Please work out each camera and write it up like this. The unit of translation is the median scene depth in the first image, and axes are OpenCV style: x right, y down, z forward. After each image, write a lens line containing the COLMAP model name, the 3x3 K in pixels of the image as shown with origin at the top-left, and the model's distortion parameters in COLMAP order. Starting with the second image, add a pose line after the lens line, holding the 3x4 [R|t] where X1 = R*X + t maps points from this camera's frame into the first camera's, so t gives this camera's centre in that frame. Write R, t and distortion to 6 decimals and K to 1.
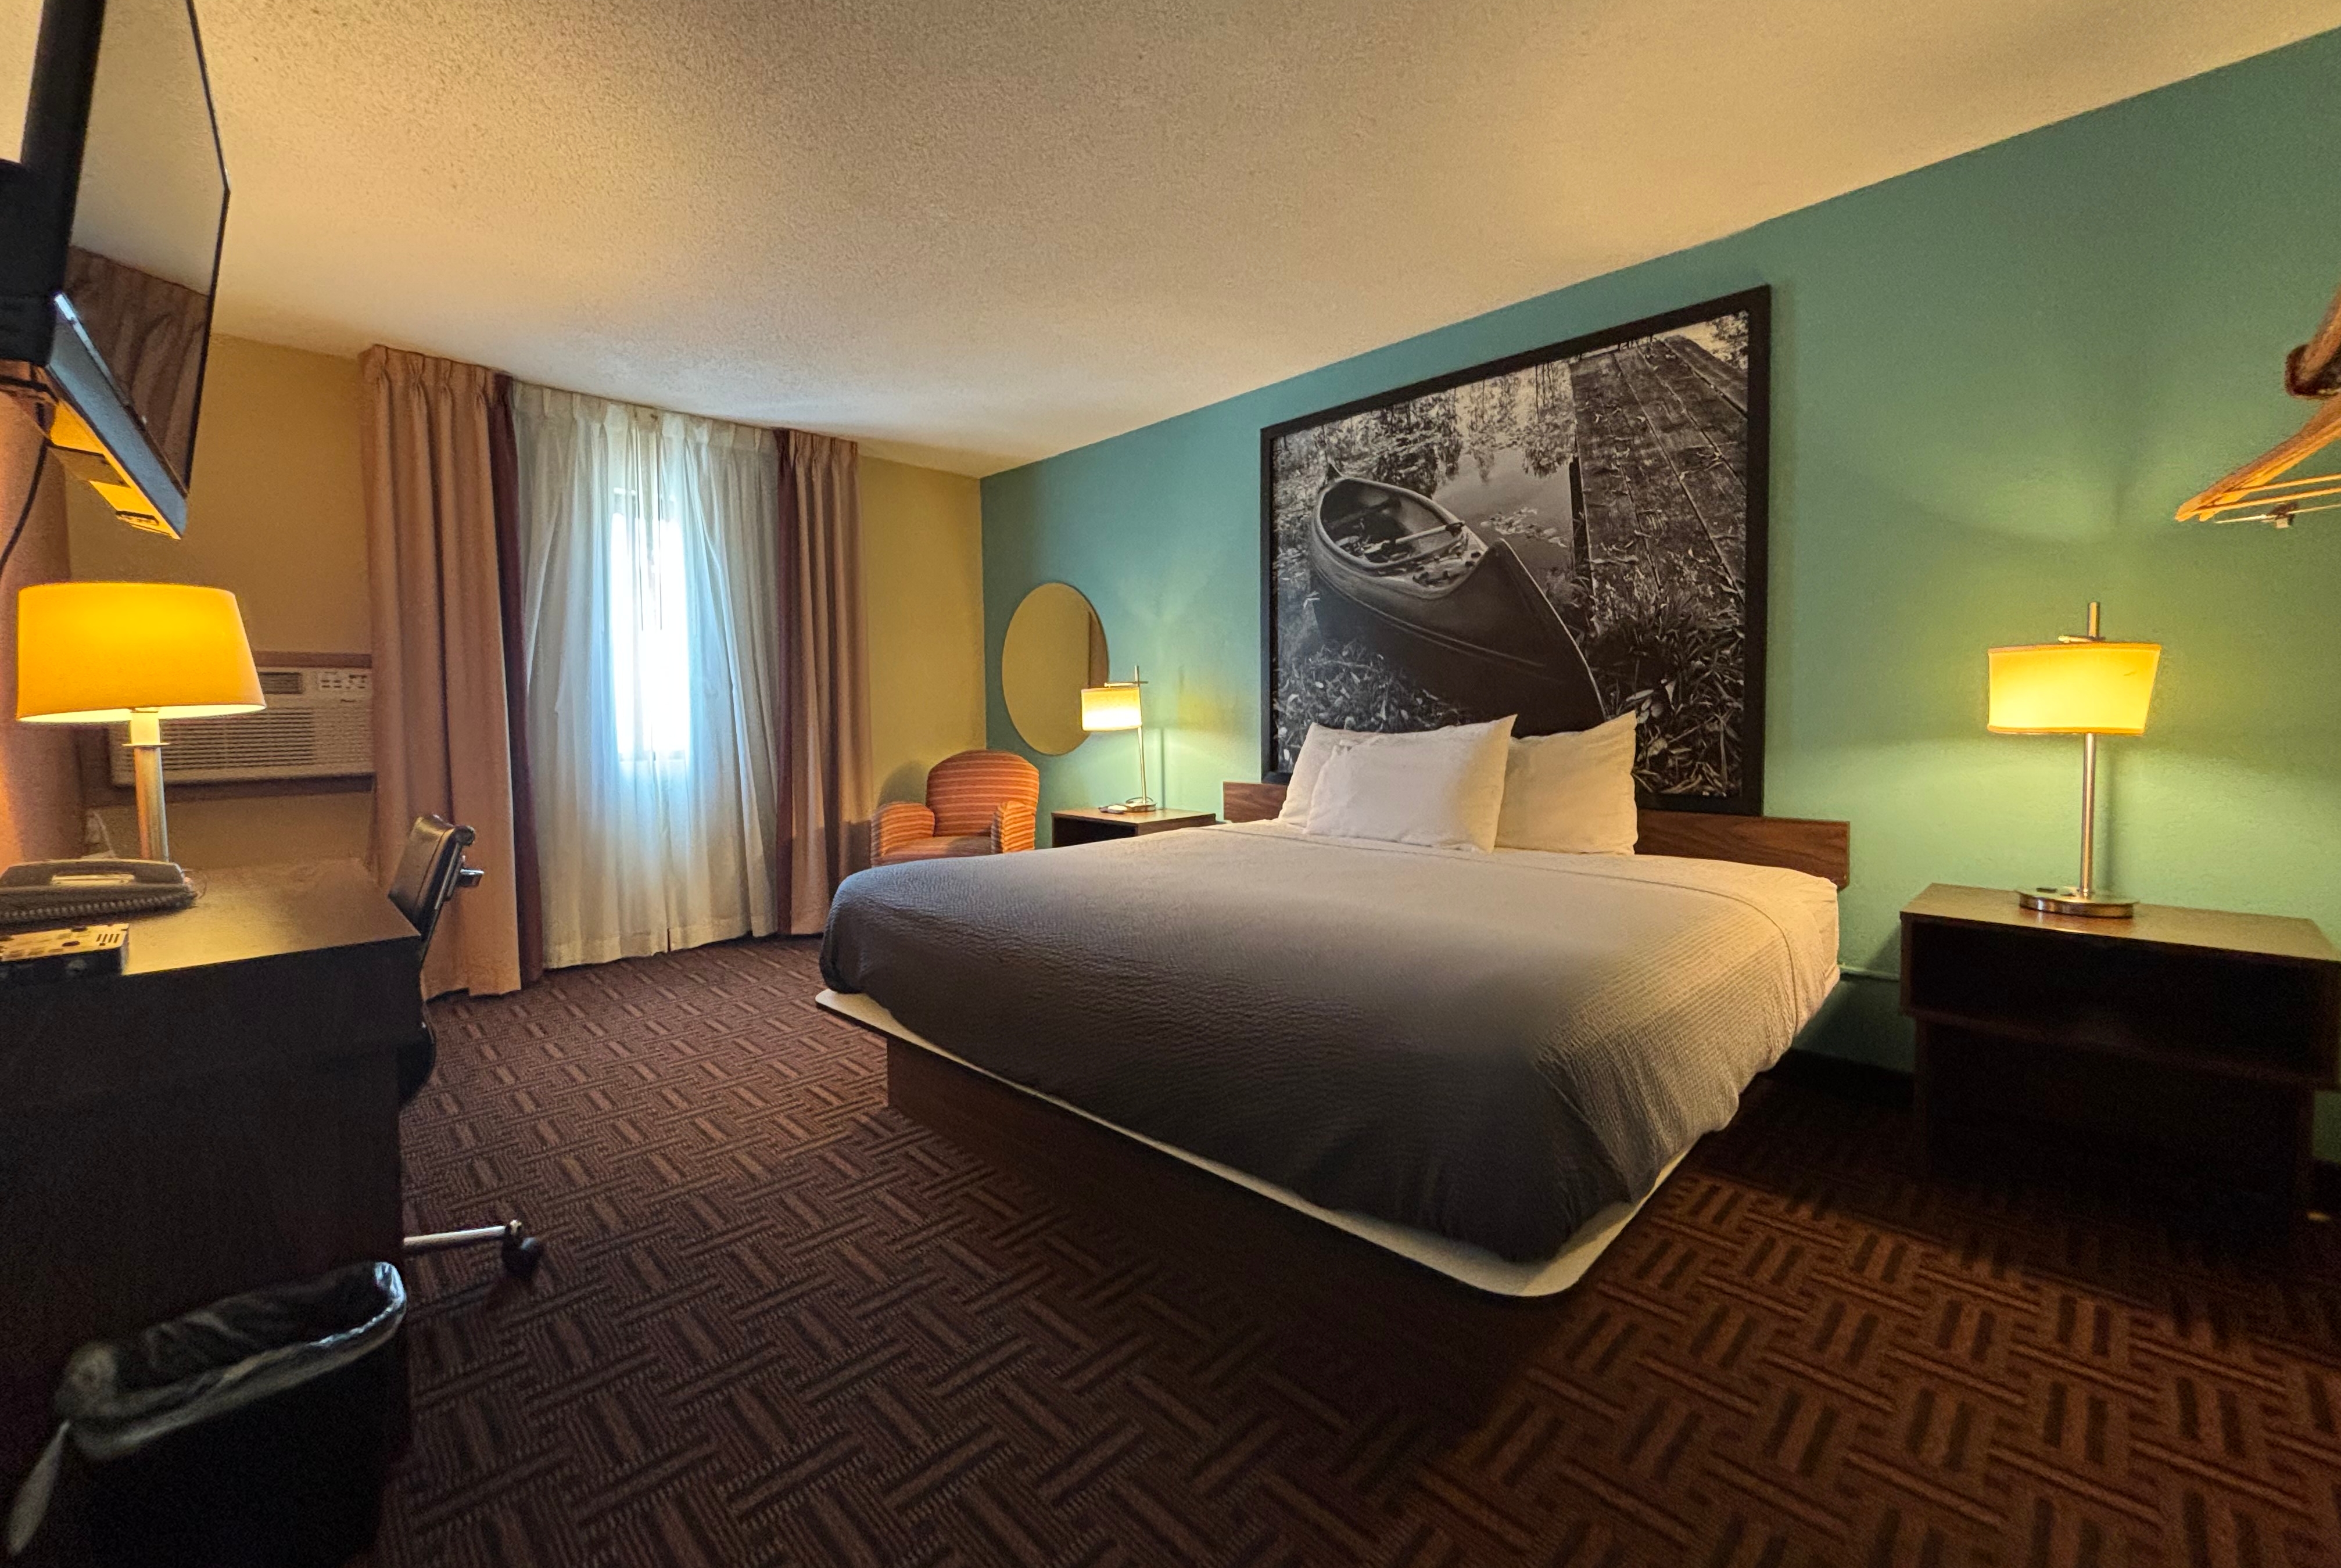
lens RADIAL K [[939.5, 0, 1162.0], [0, 939.5, 773.8], [0, 0, 1]] dist [0.003701, -0.001301]
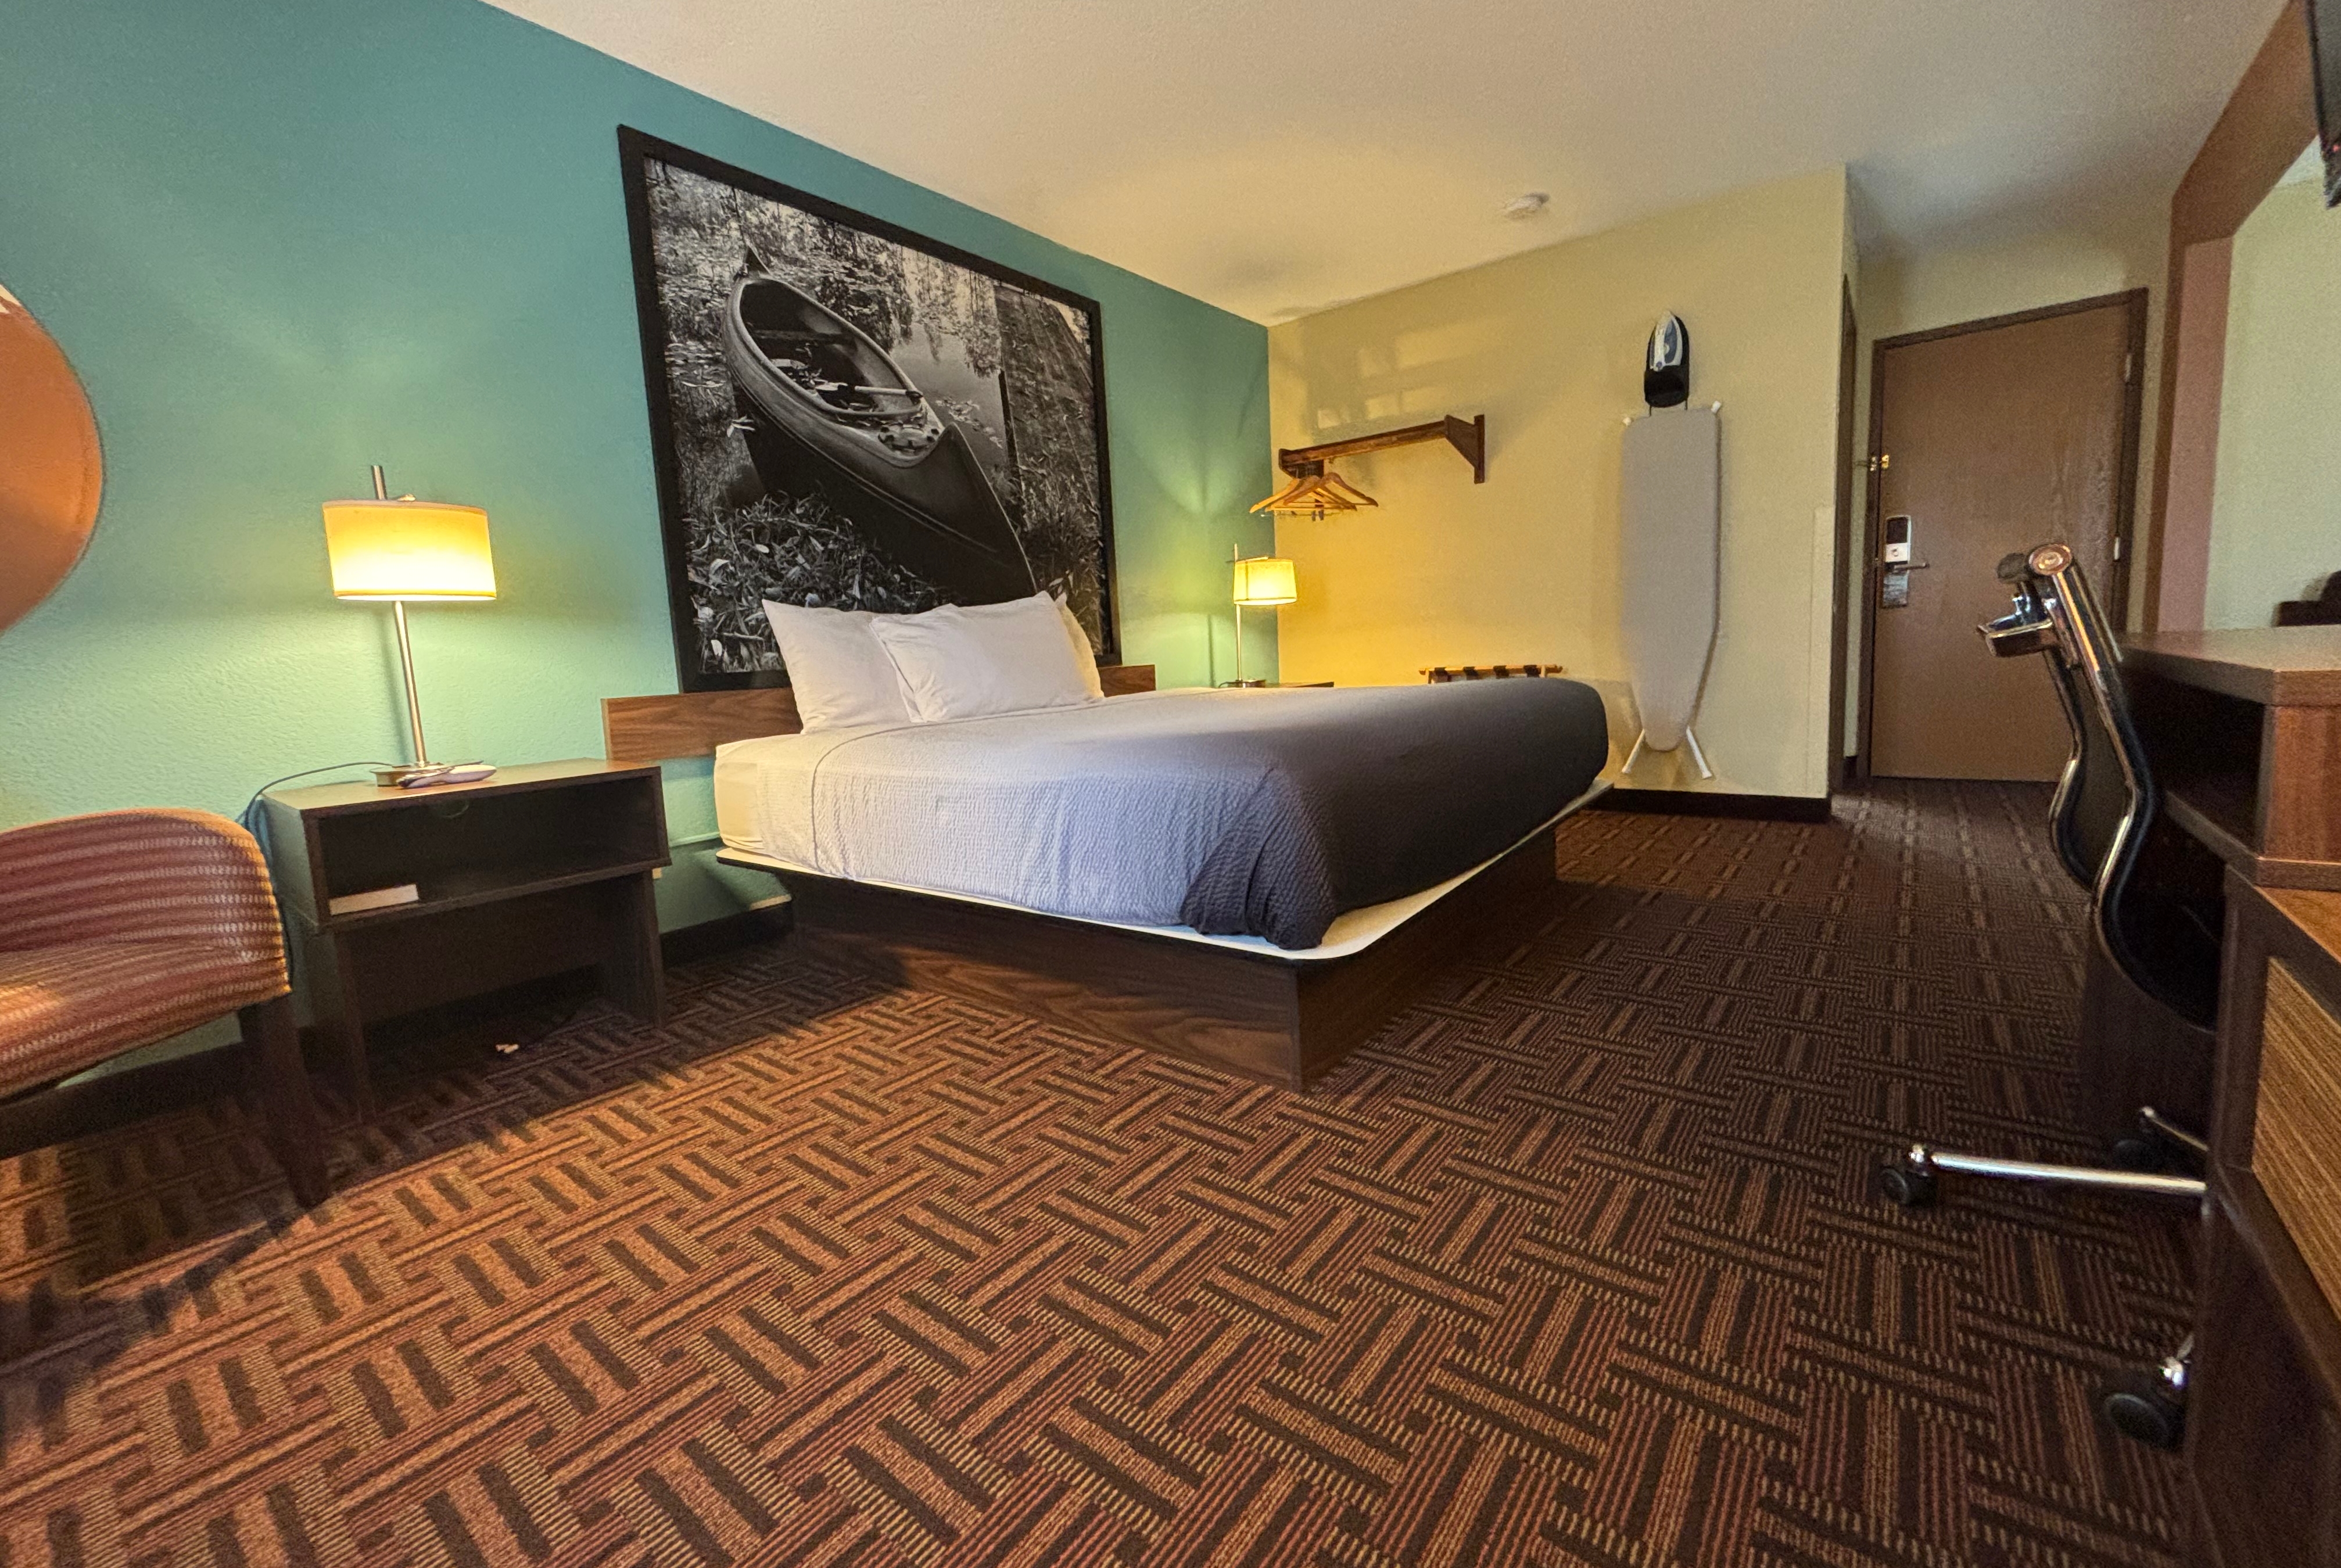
lens RADIAL K [[939.5, 0, 1186.2], [0, 939.5, 758.8], [0, 0, 1]] dist [0.003701, -0.001301]
pose [[-0.105250, -0.117054, 0.987533, -0.689296], [0.088386, 0.988017, 0.126532, 0.007213], [-0.990510, 0.100601, -0.093643, 0.824476]]
